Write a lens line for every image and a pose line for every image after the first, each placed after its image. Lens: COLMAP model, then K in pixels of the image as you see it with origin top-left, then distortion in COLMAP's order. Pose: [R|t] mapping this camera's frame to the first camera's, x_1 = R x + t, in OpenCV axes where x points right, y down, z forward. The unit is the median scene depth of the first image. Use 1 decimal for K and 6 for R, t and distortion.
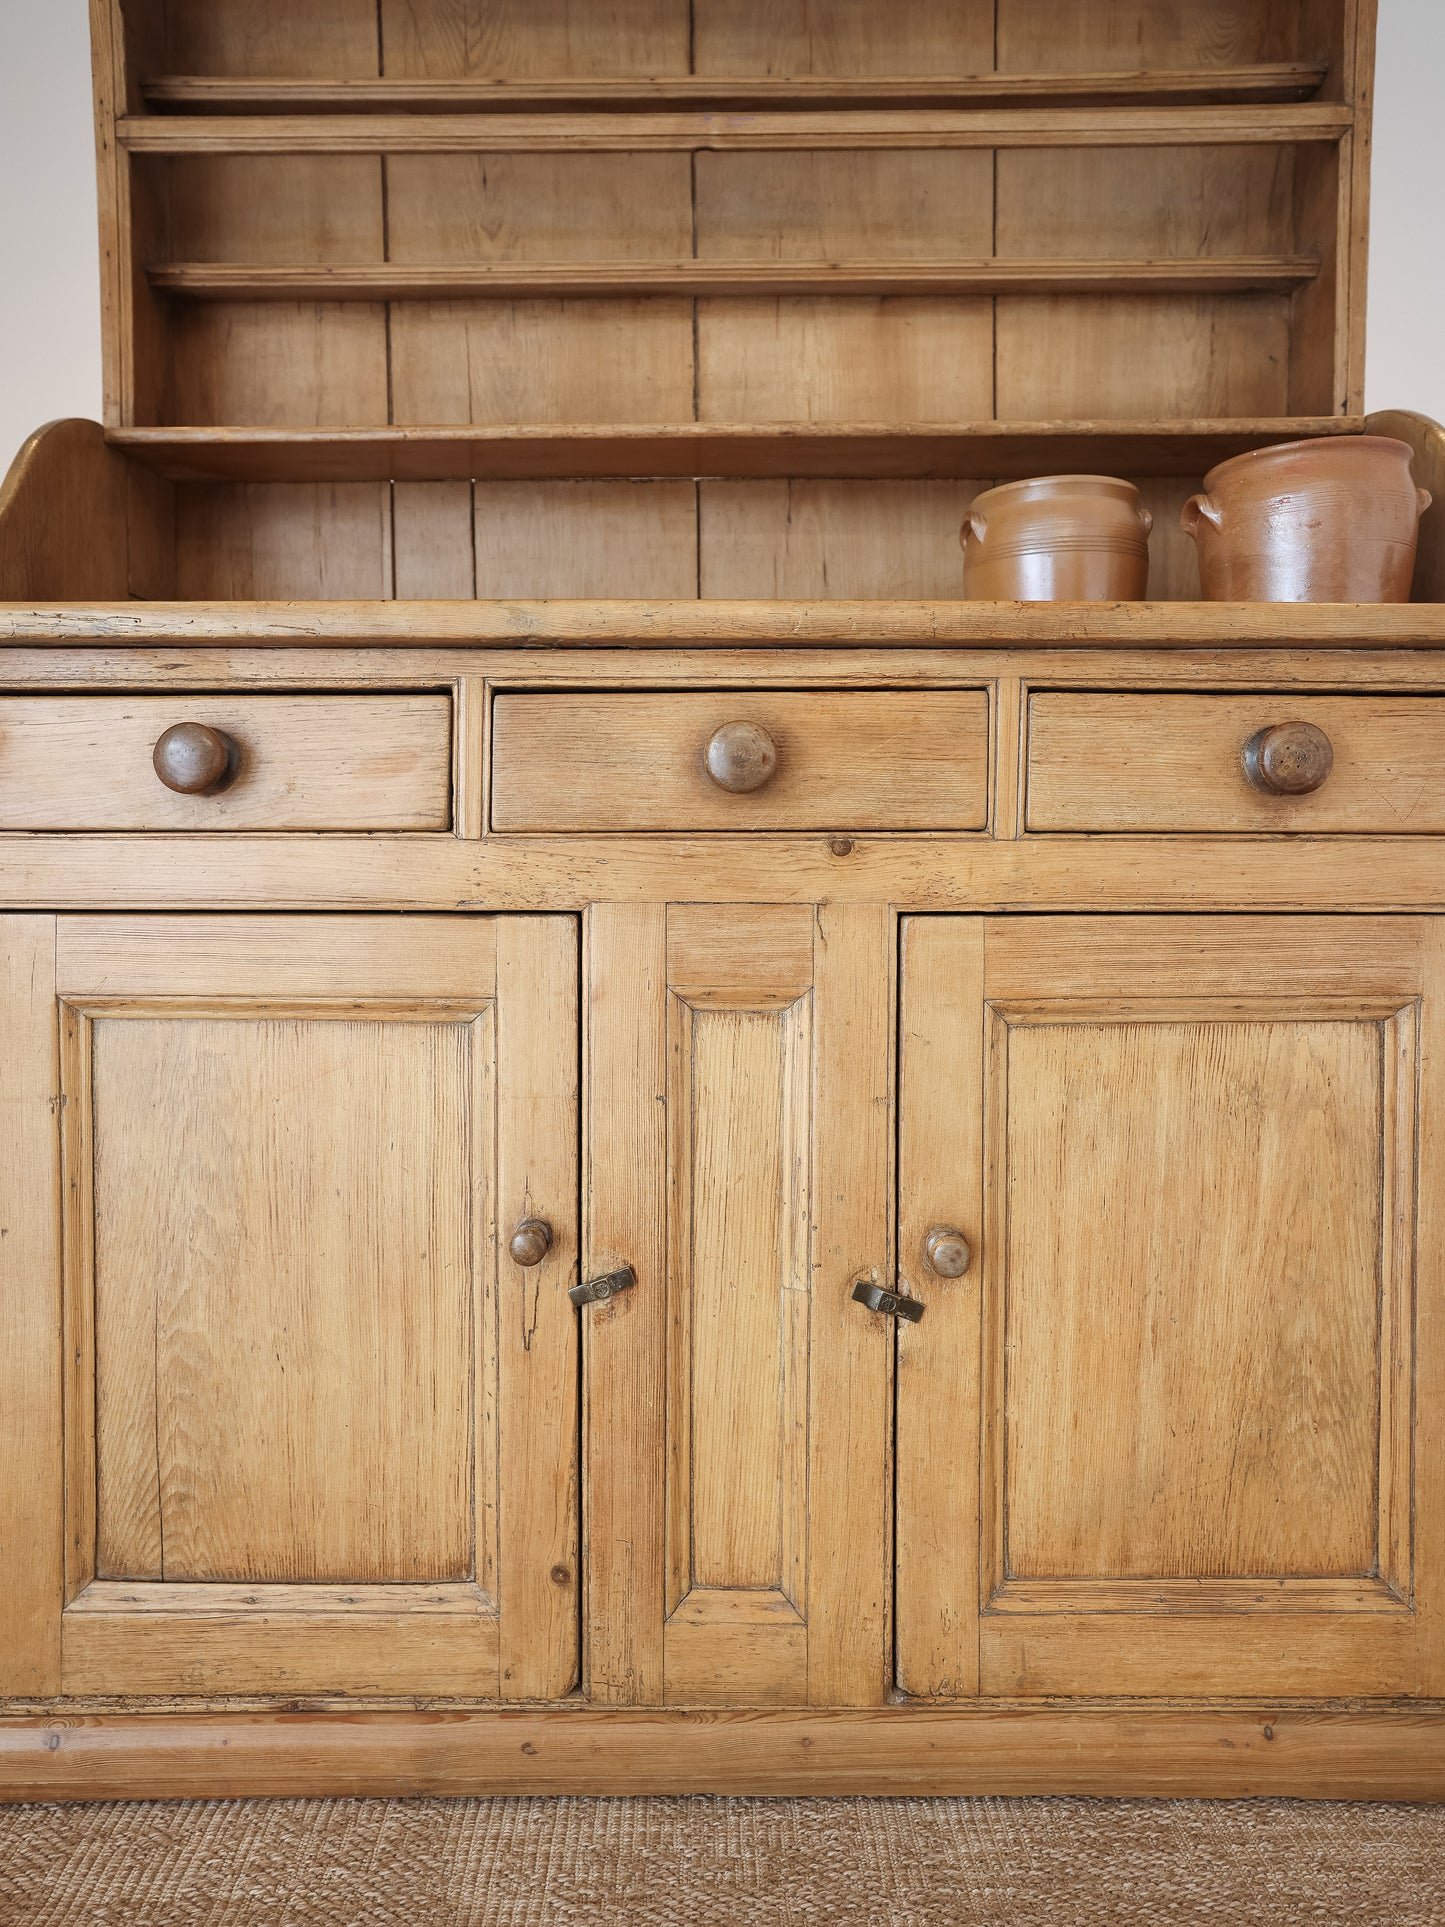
lens RADIAL K [[1151.1, 0, 695.6], [0, 1151.1, 858.9], [0, 0, 1]] dist [-0.012645, 0.013244]
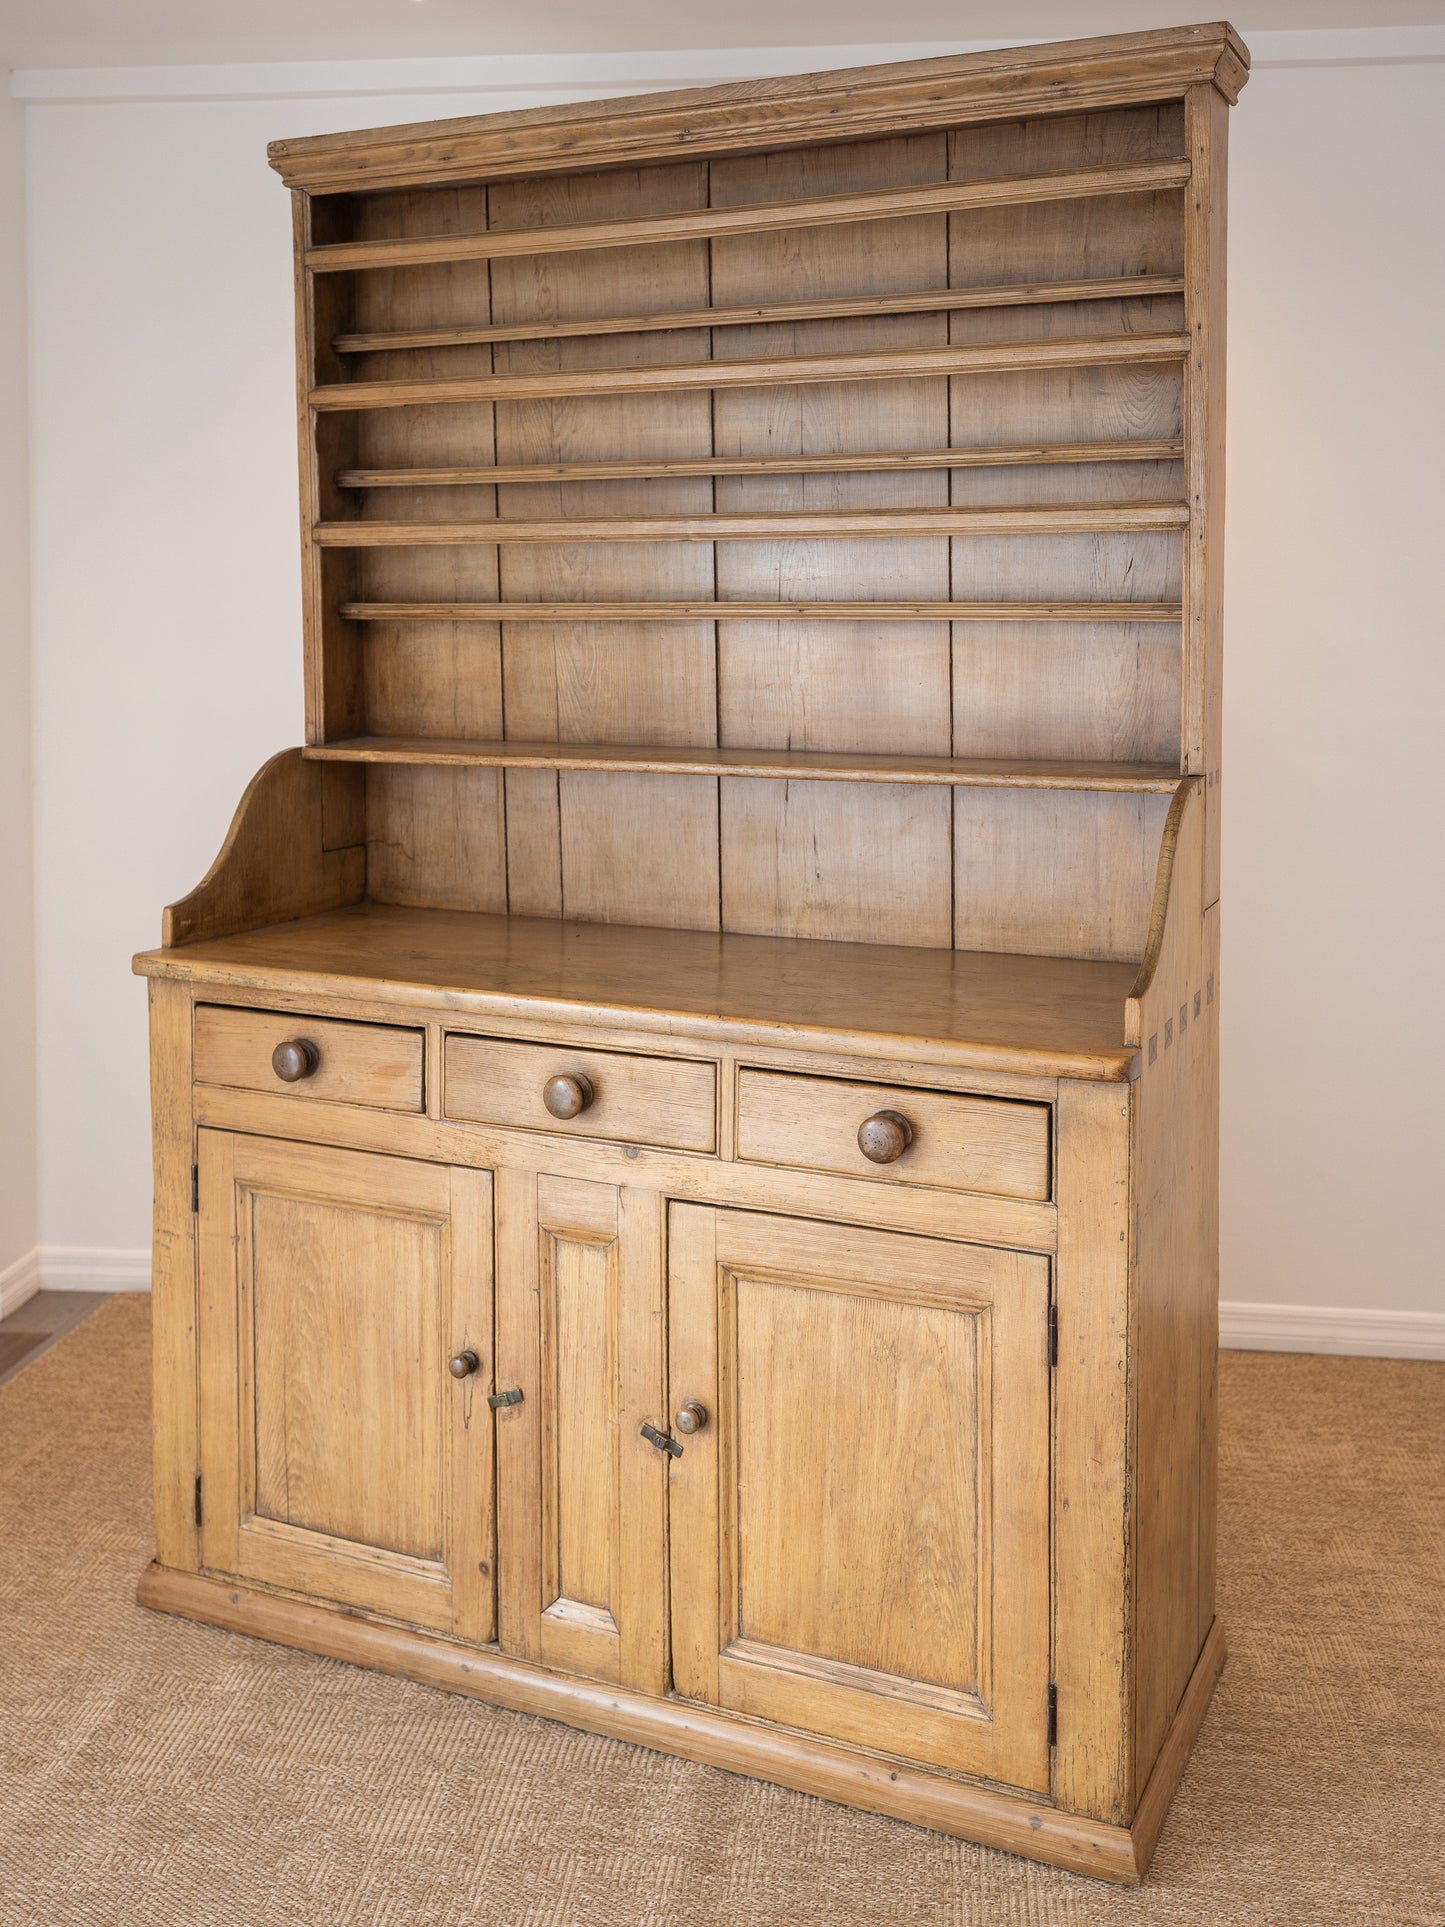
lens RADIAL K [[1865.8, 0, 672.3], [0, 1865.8, 703.9], [0, 0, 1]] dist [0.002541, 0.000000]
pose [[0.905513, 0.021506, -0.423773, 1.219634], [-0.008748, 0.999449, 0.032028, -0.692198], [0.424228, -0.025294, 0.905202, -1.256811]]
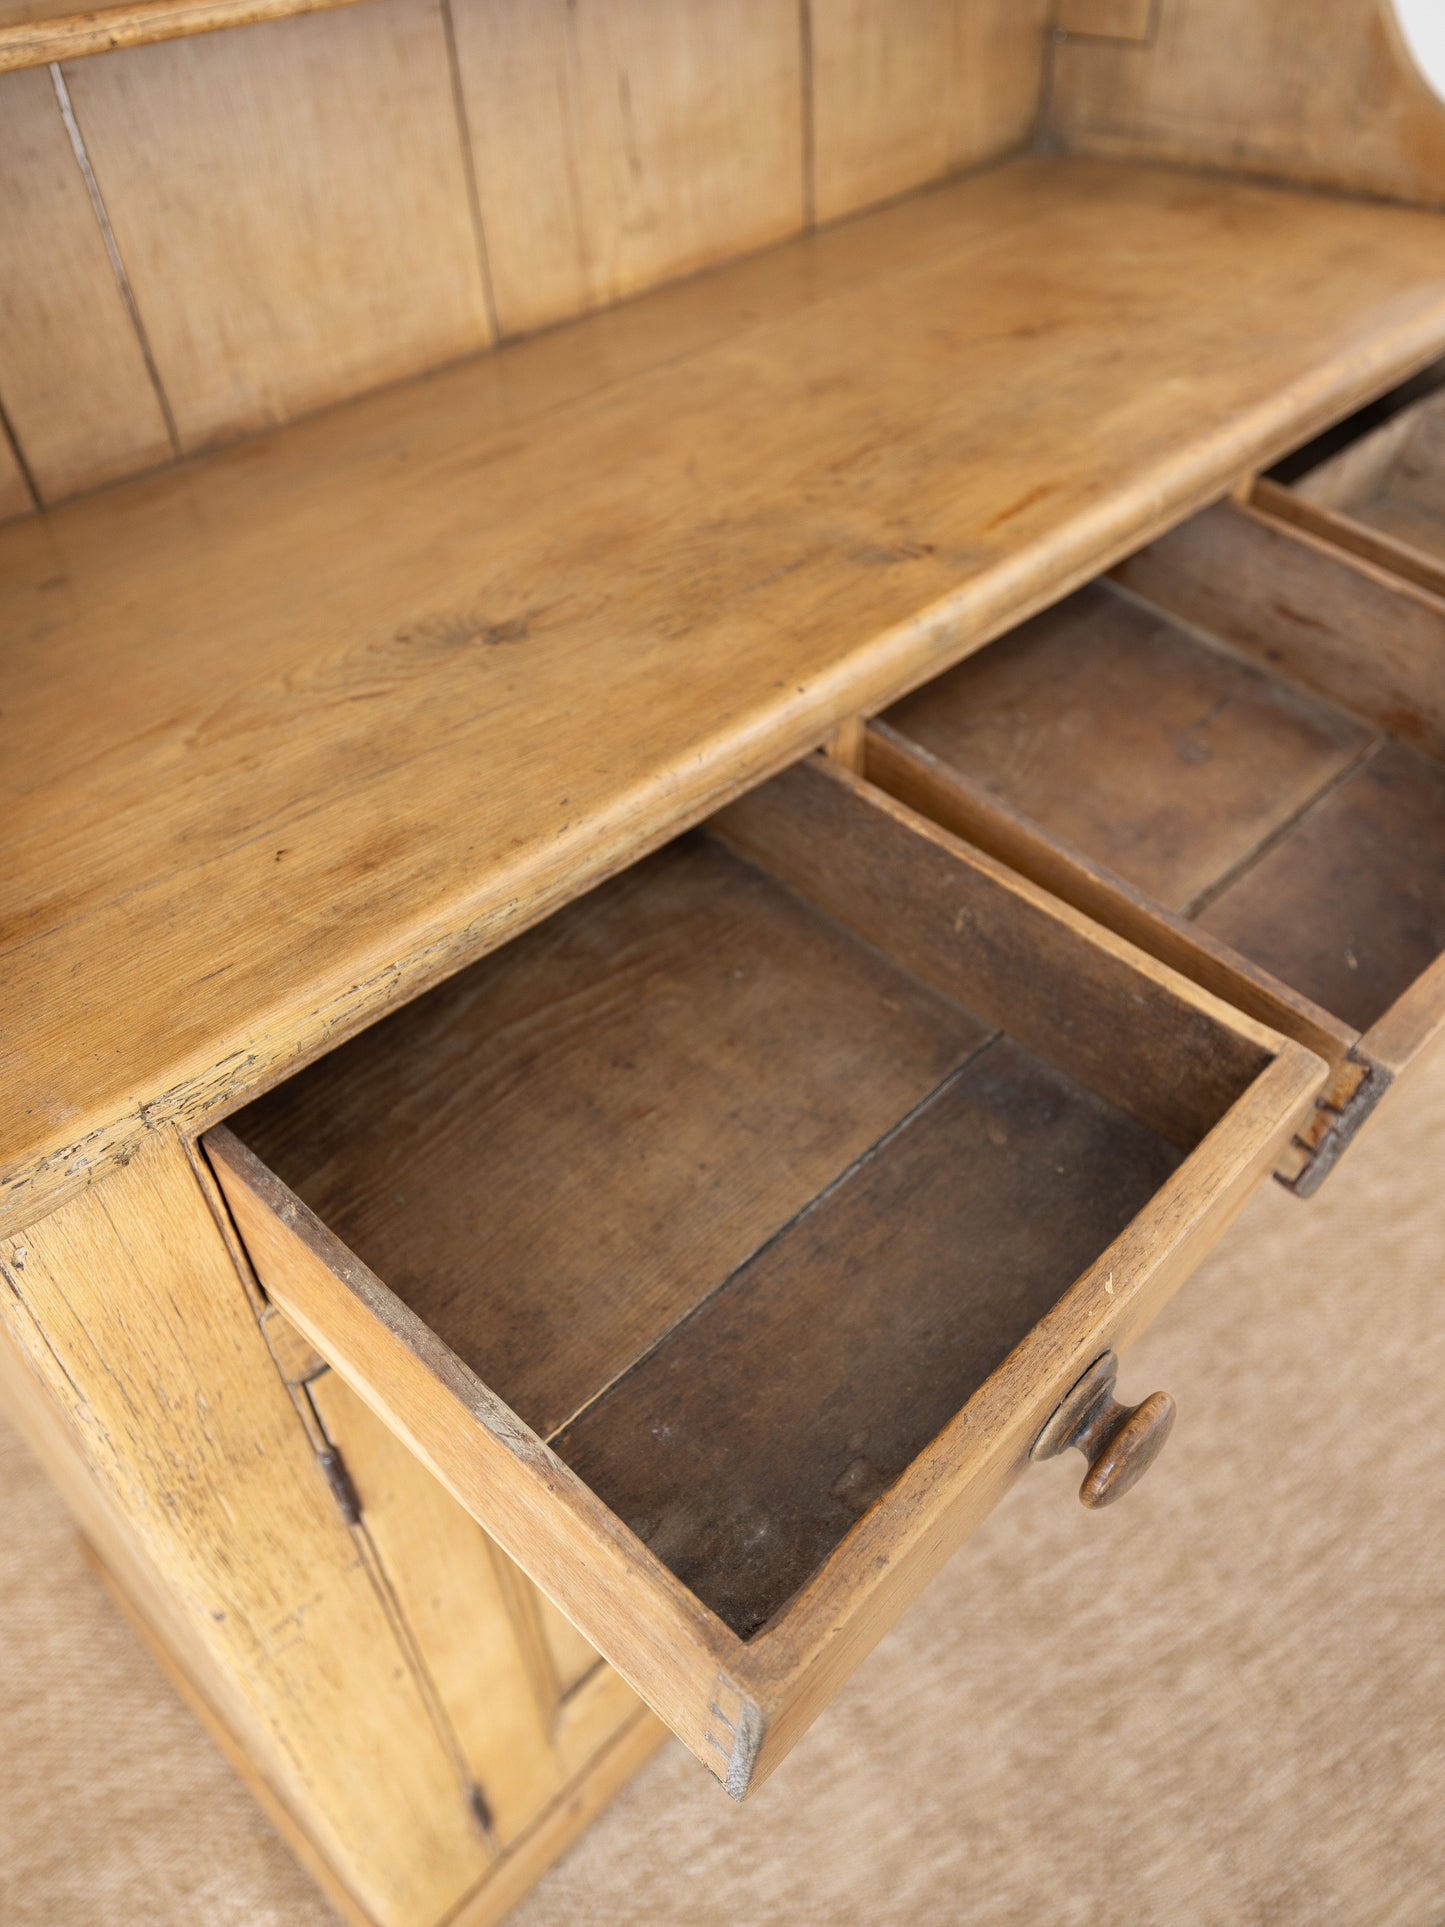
lens RADIAL K [[1448.7, 0, 712.7], [0, 1448.7, 974.8], [0, 0, 1]] dist [0.002106, 0.000809]
pose [[0.693908, -0.503375, 0.514884, -0.752966], [0.066856, 0.757004, 0.649981, -0.597829], [-0.716953, -0.416604, 0.558945, 0.506663]]
